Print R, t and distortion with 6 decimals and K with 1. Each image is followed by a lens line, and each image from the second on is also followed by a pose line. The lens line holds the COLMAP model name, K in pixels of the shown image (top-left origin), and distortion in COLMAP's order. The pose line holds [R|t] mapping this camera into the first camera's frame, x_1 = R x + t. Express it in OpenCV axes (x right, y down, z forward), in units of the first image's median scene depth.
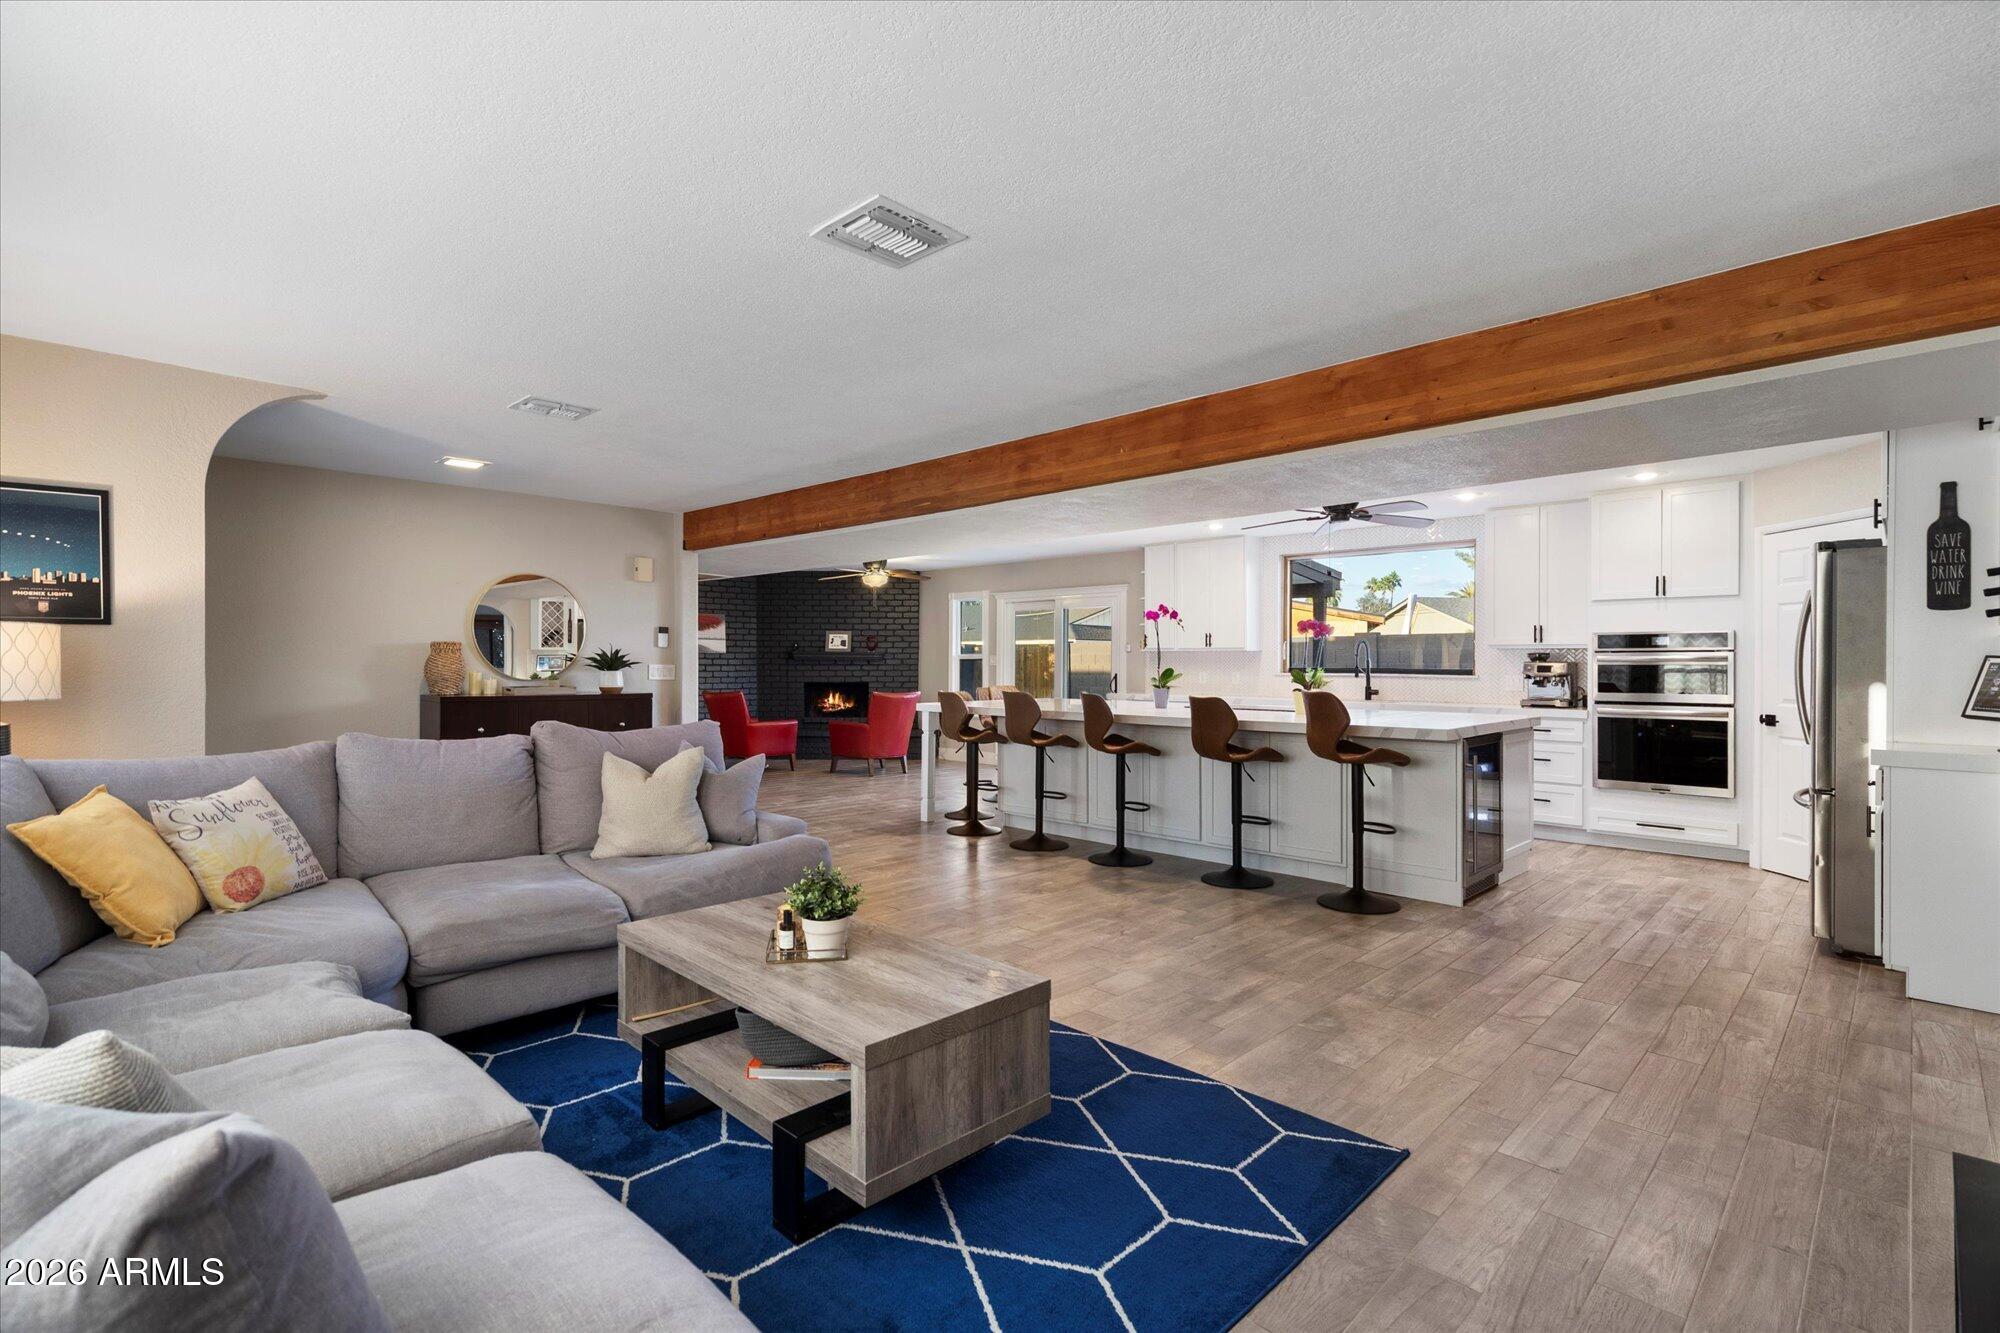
lens RADIAL K [[914.2, 0, 989.3], [0, 914.2, 666.7], [0, 0, 1]] dist [-0.000239, 0.000410]
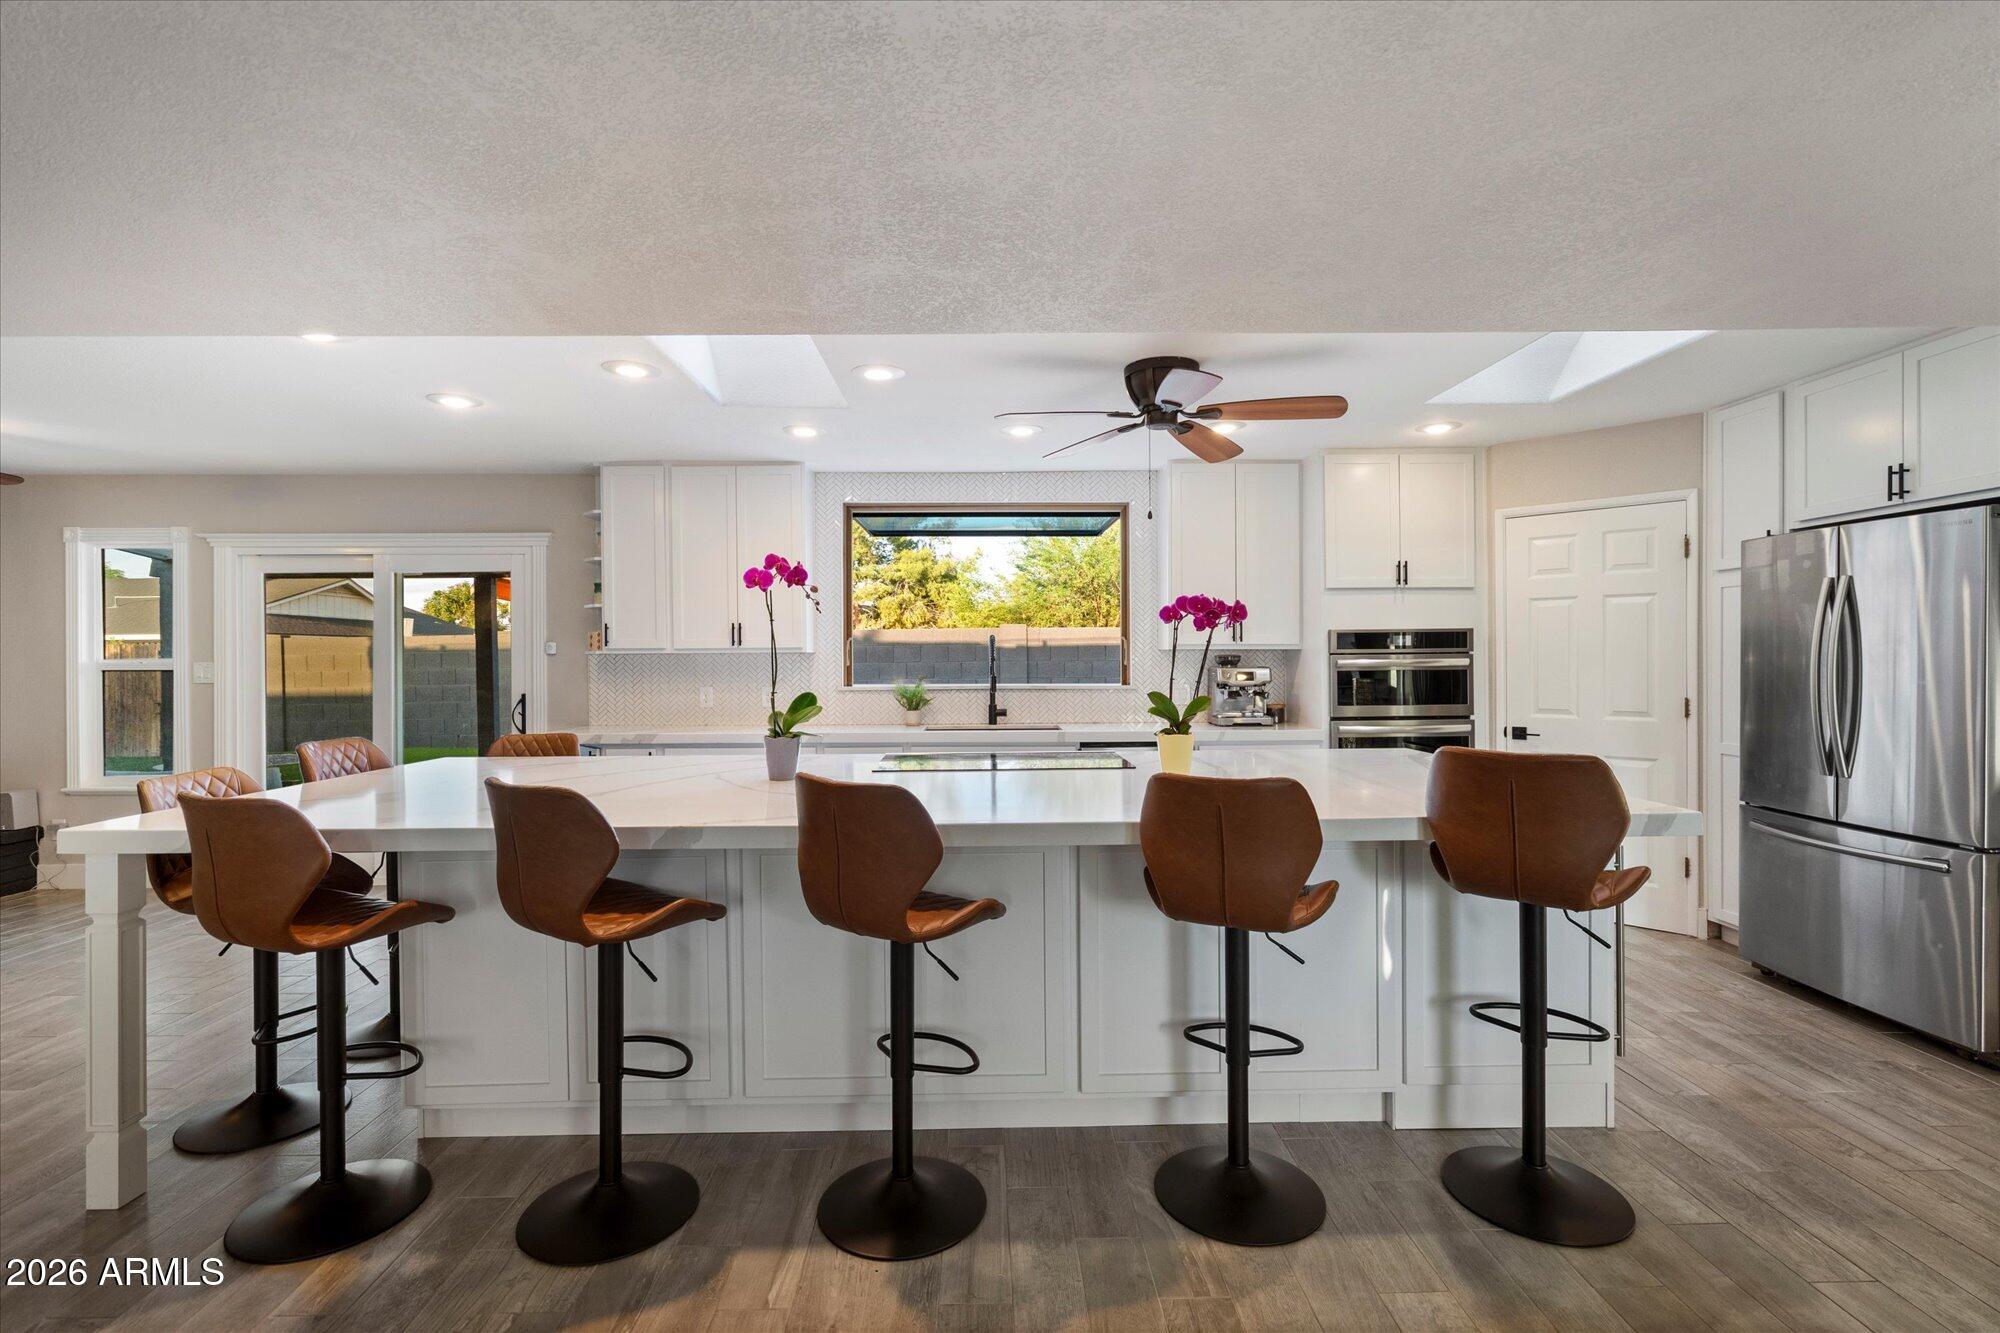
lens RADIAL K [[914.2, 0, 1001.6], [0, 914.2, 670.1], [0, 0, 1]] dist [-0.000239, 0.000410]
pose [[0.700268, -0.008903, 0.713824, -0.088016], [0.009875, 0.999947, 0.002783, -0.007820], [-0.713812, 0.005100, 0.700319, 0.660096]]
